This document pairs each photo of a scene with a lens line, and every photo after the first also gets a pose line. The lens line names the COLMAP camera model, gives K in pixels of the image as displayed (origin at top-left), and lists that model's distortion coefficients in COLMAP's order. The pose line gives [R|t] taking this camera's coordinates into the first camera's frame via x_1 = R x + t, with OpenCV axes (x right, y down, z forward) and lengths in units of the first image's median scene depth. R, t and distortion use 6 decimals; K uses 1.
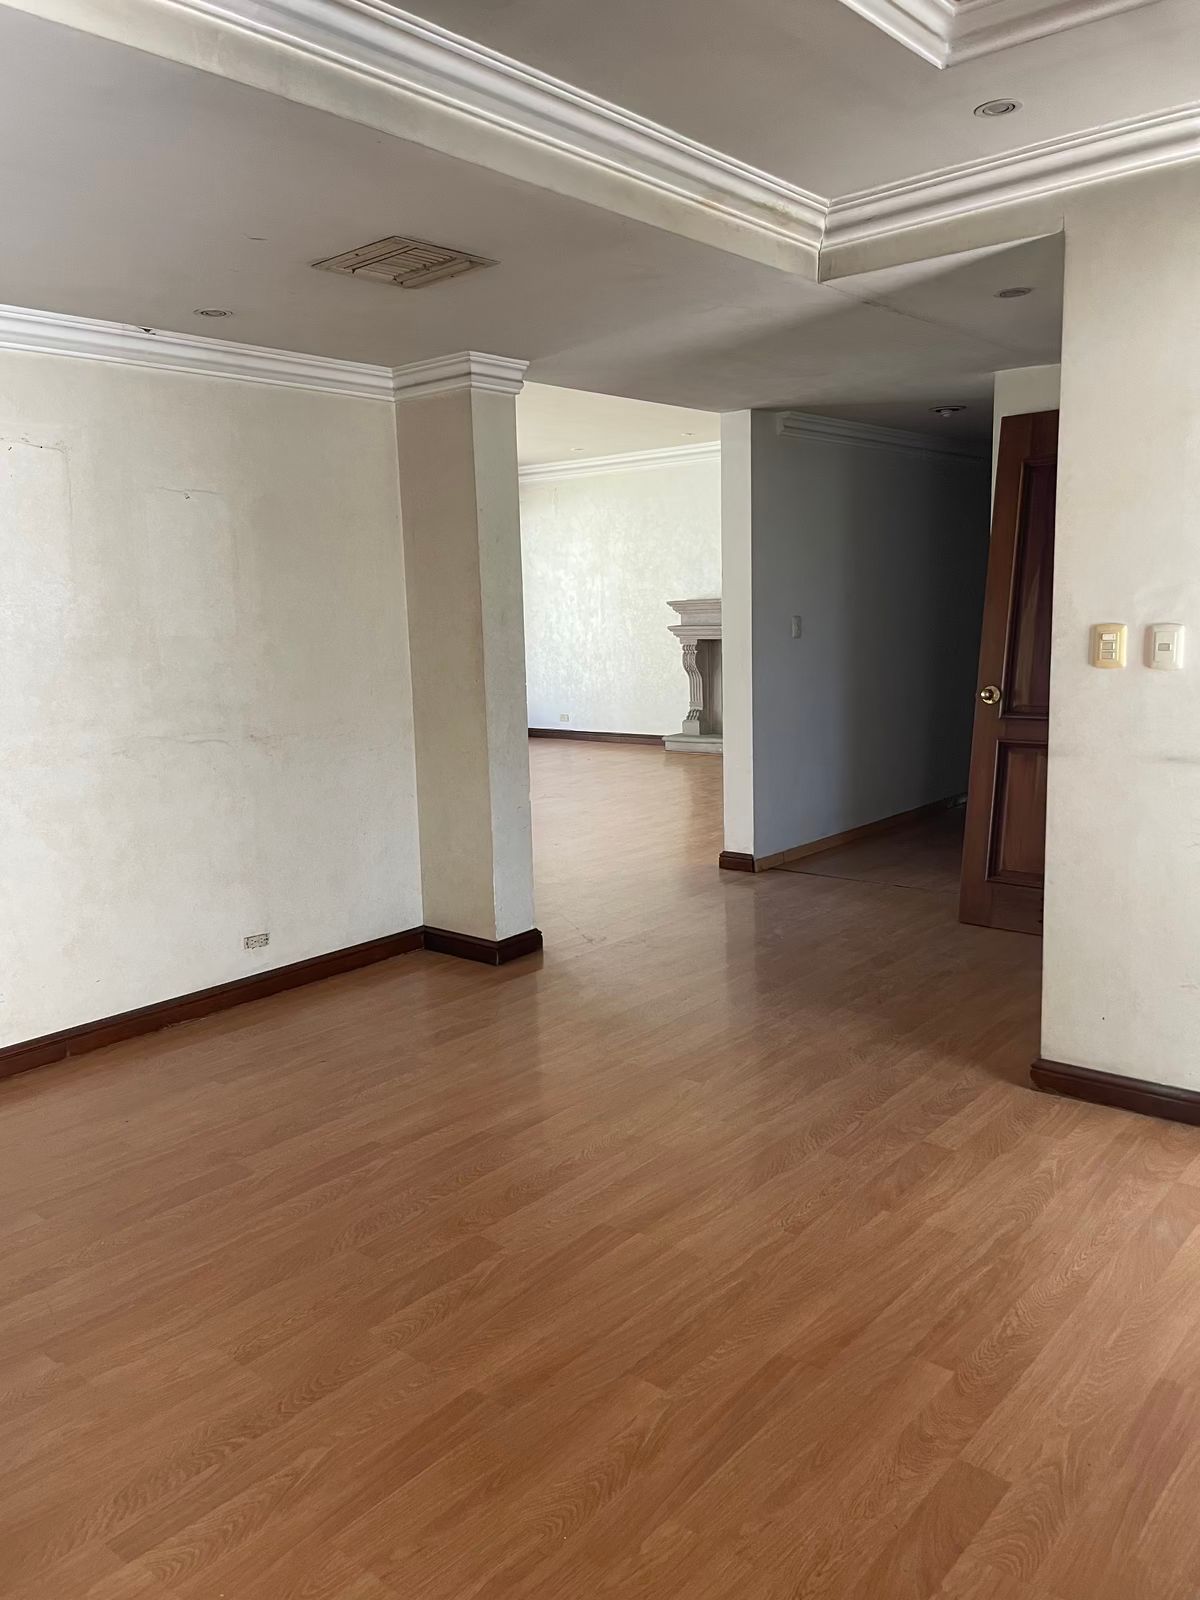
lens RADIAL K [[1224.0, 0, 593.8], [0, 1224.0, 805.7], [0, 0, 1]] dist [0.074540, -0.100673]
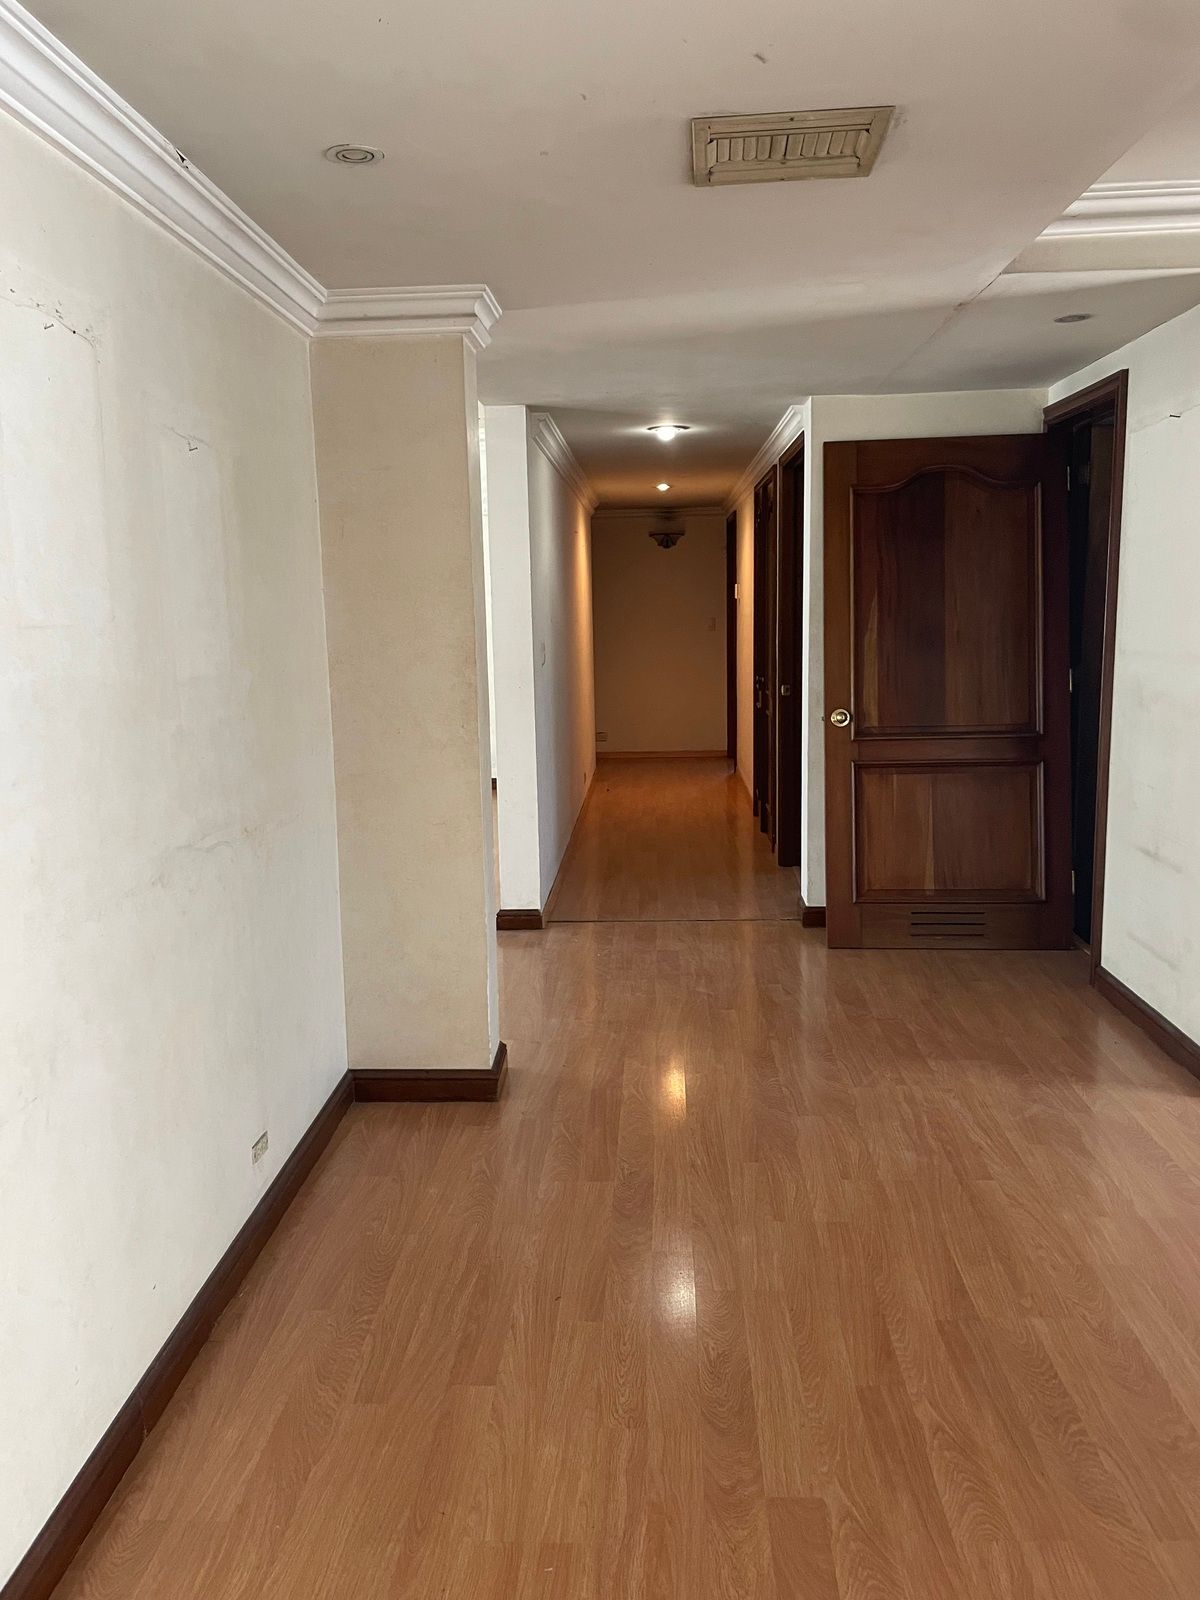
lens RADIAL K [[1224.0, 0, 600.3], [0, 1224.0, 800.2], [0, 0, 1]] dist [0.074540, -0.100673]
pose [[0.792675, -0.083358, 0.603919, -0.360488], [0.097862, 0.995160, 0.008912, -0.041793], [-0.601739, 0.052037, 0.796996, 0.265566]]
